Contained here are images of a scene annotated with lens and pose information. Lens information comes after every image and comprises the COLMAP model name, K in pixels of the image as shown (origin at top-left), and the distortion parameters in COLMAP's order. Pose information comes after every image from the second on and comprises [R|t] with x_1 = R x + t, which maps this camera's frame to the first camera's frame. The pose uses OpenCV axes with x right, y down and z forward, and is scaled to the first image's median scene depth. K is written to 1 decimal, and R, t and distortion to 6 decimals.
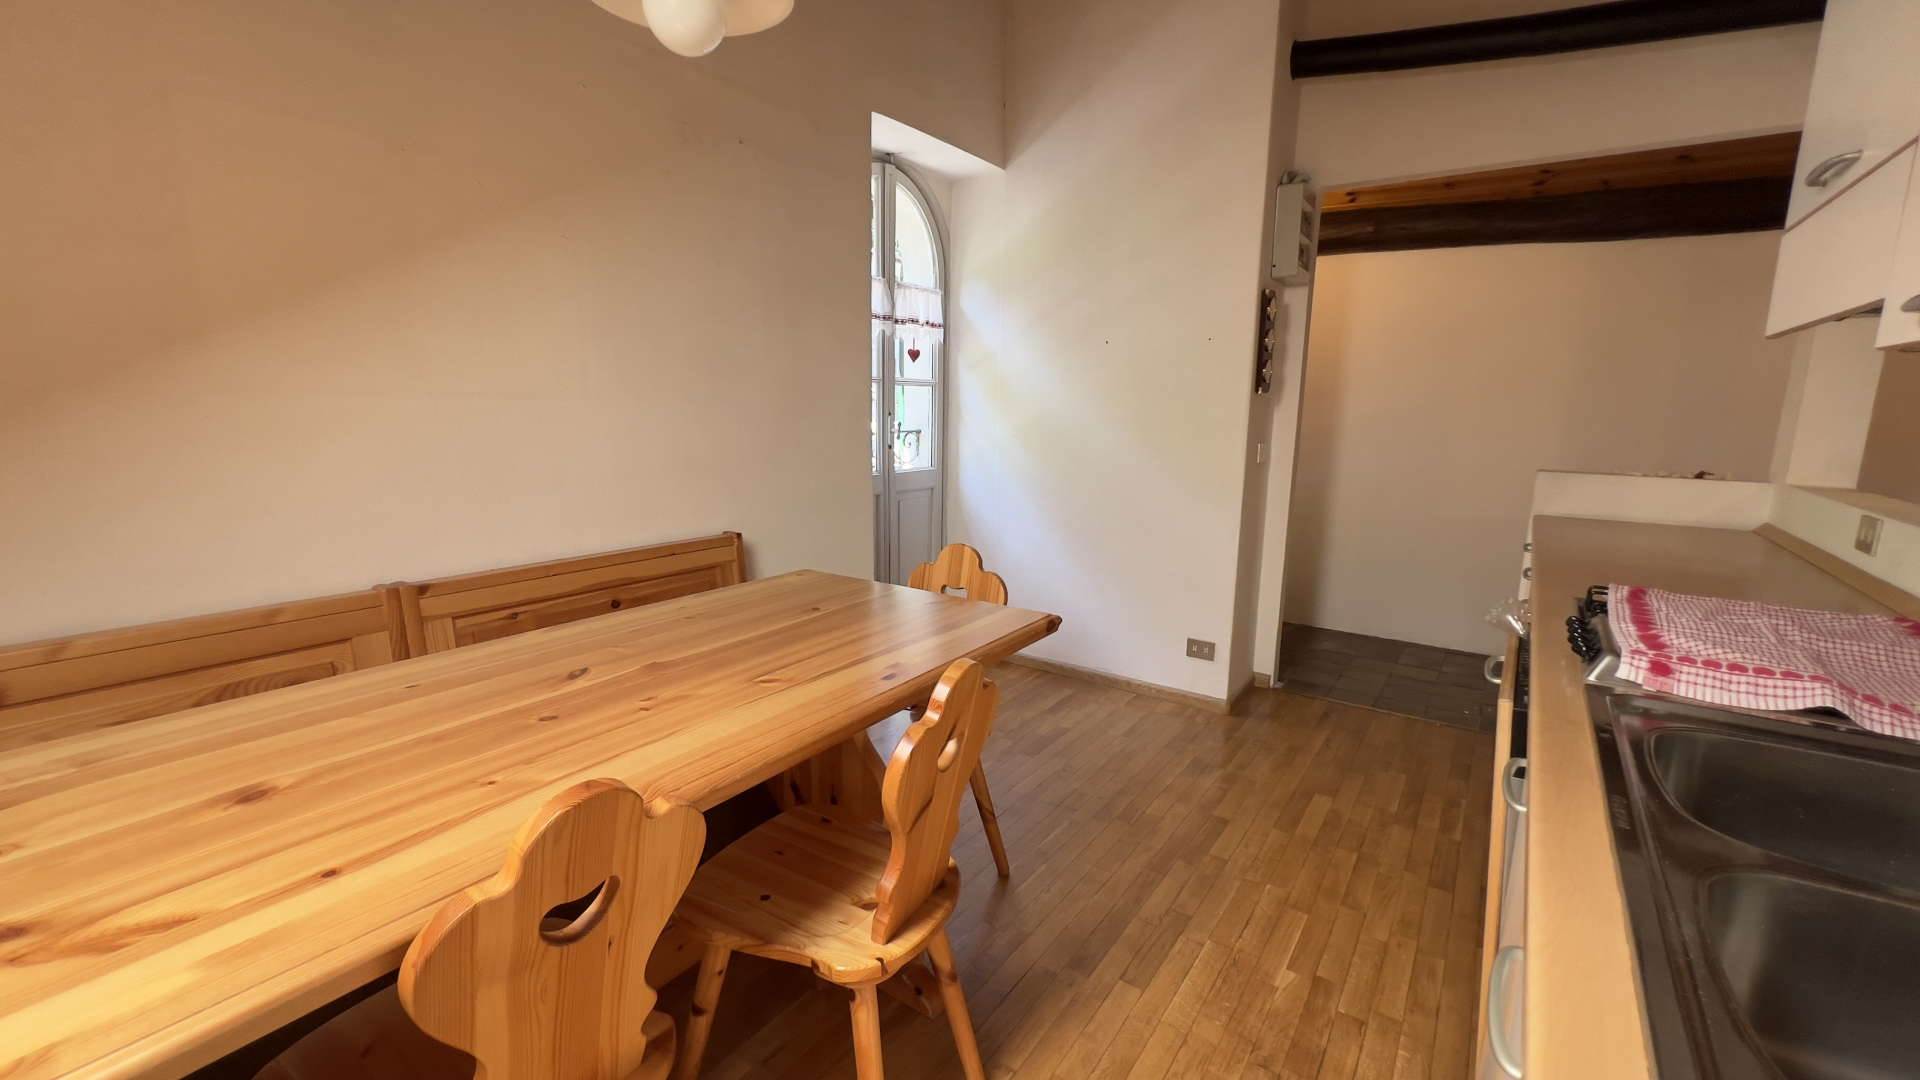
lens RADIAL K [[768.4, 0, 956.4], [0, 768.4, 544.9], [0, 0, 1]] dist [-0.003065, 0.000922]
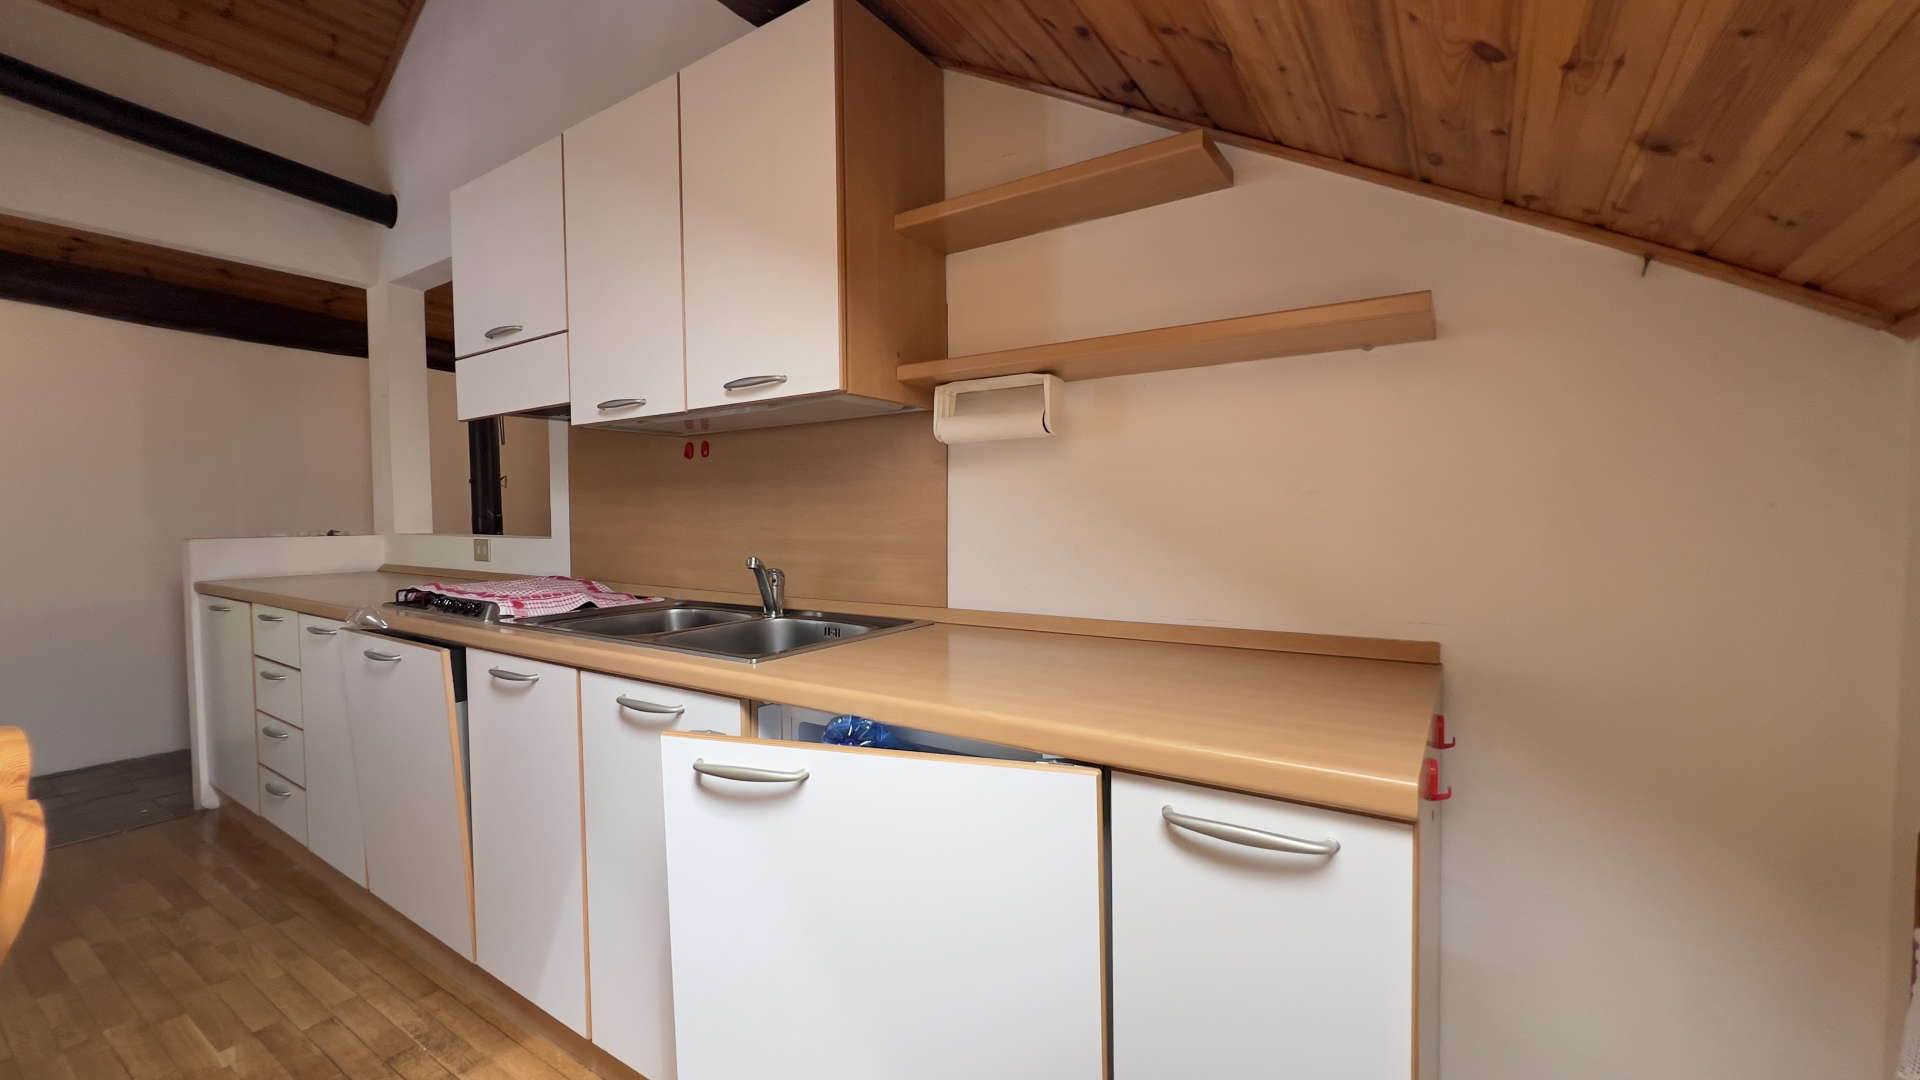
lens RADIAL K [[768.4, 0, 953.4], [0, 768.4, 547.2], [0, 0, 1]] dist [-0.003065, 0.000922]
pose [[-0.033809, -0.055508, 0.997886, -0.410079], [0.186995, 0.980473, 0.060875, 0.059128], [-0.981779, 0.188658, -0.022769, 0.039087]]
